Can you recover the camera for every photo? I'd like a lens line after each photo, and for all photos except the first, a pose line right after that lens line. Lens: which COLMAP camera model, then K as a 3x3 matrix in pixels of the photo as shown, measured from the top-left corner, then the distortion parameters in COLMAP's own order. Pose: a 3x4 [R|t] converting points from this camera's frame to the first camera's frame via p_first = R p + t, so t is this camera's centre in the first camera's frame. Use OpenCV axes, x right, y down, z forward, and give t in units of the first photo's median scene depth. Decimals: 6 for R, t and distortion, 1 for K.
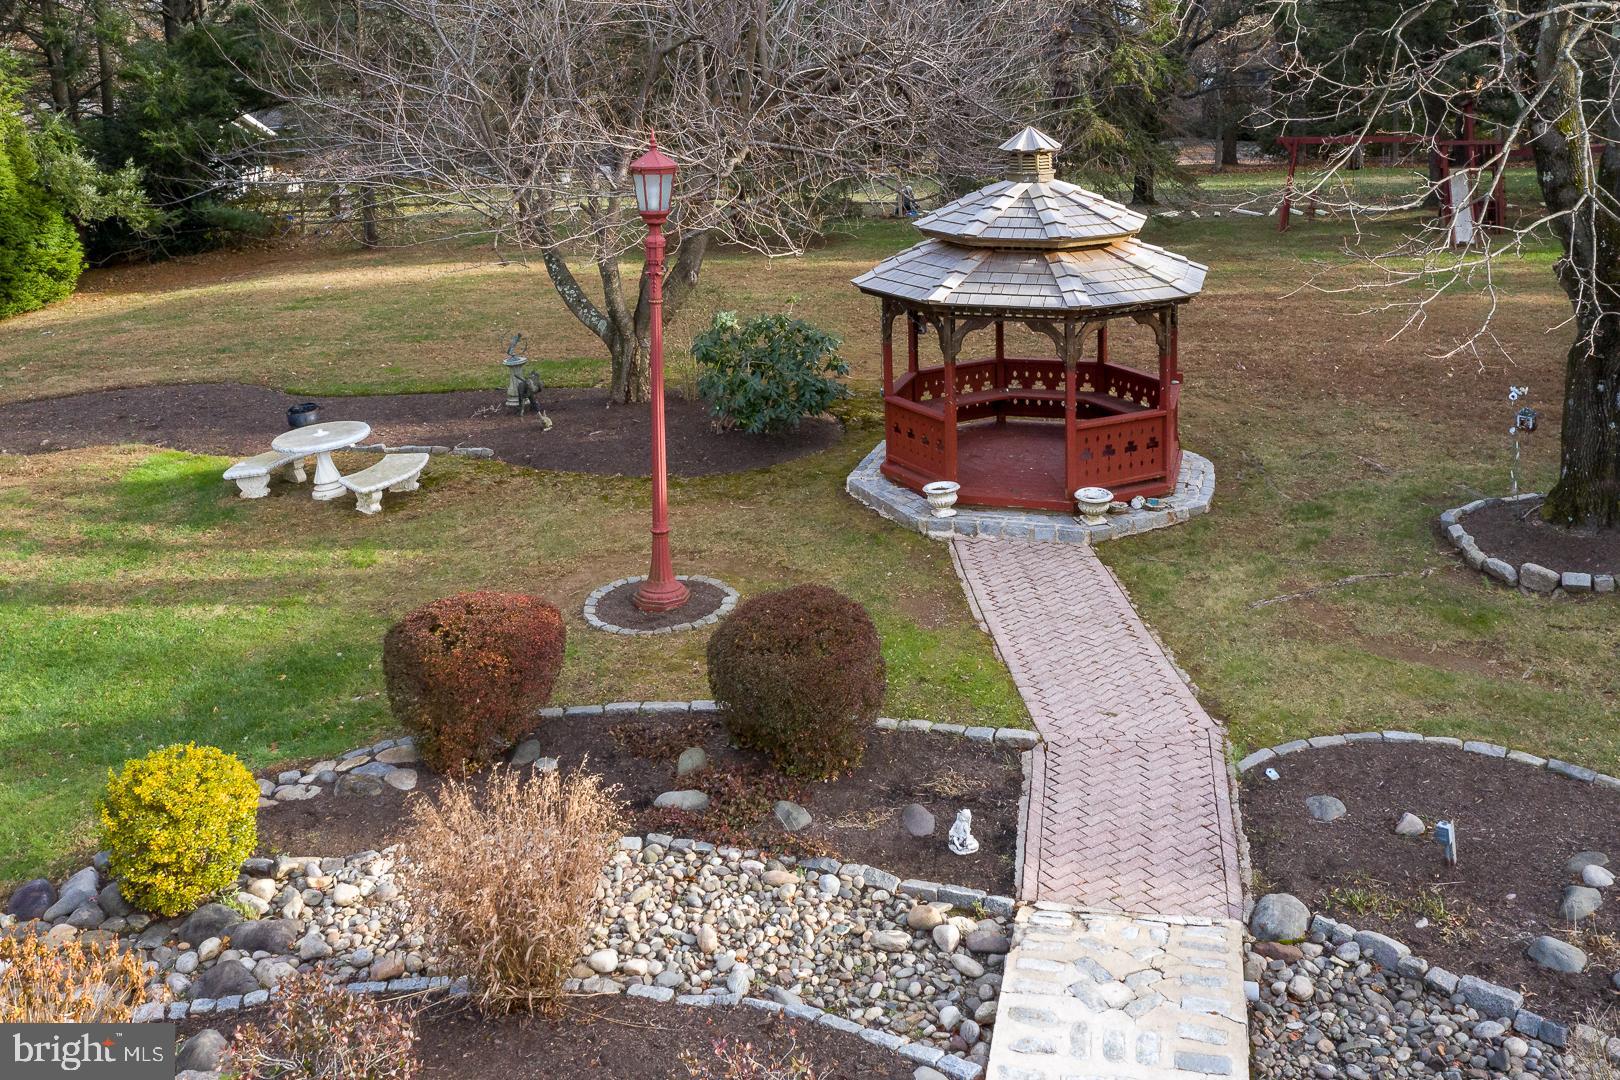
lens RADIAL K [[966.5, 0, 810.2], [0, 966.5, 479.6], [0, 0, 1]] dist [-0.006879, 0.000551]
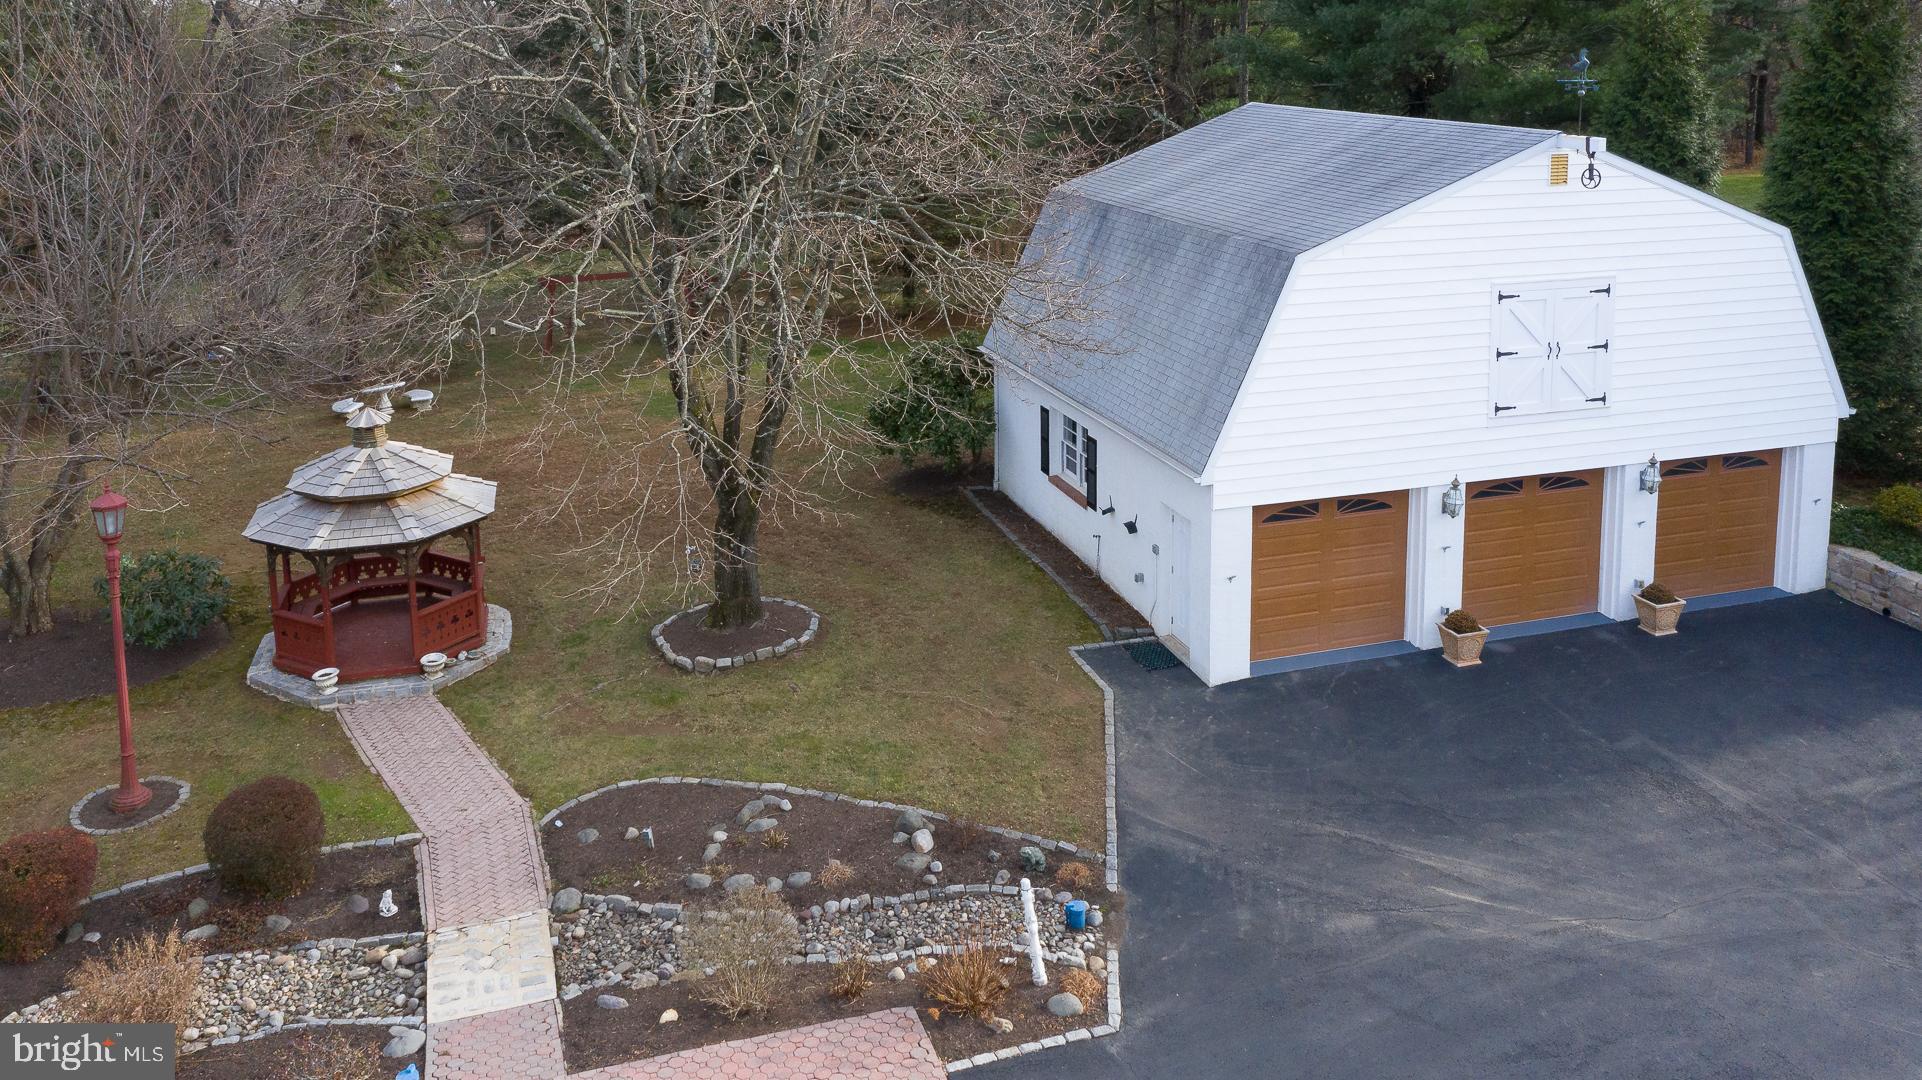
lens RADIAL K [[1489.4, 0, 961.0], [0, 1489.4, 540.0], [0, 0, 1]] dist [-0.024077, 0.004311]
pose [[0.763333, -0.119369, 0.634881, -0.590787], [0.022221, 0.987050, 0.158868, -0.594097], [-0.645623, -0.107161, 0.756100, -1.401766]]
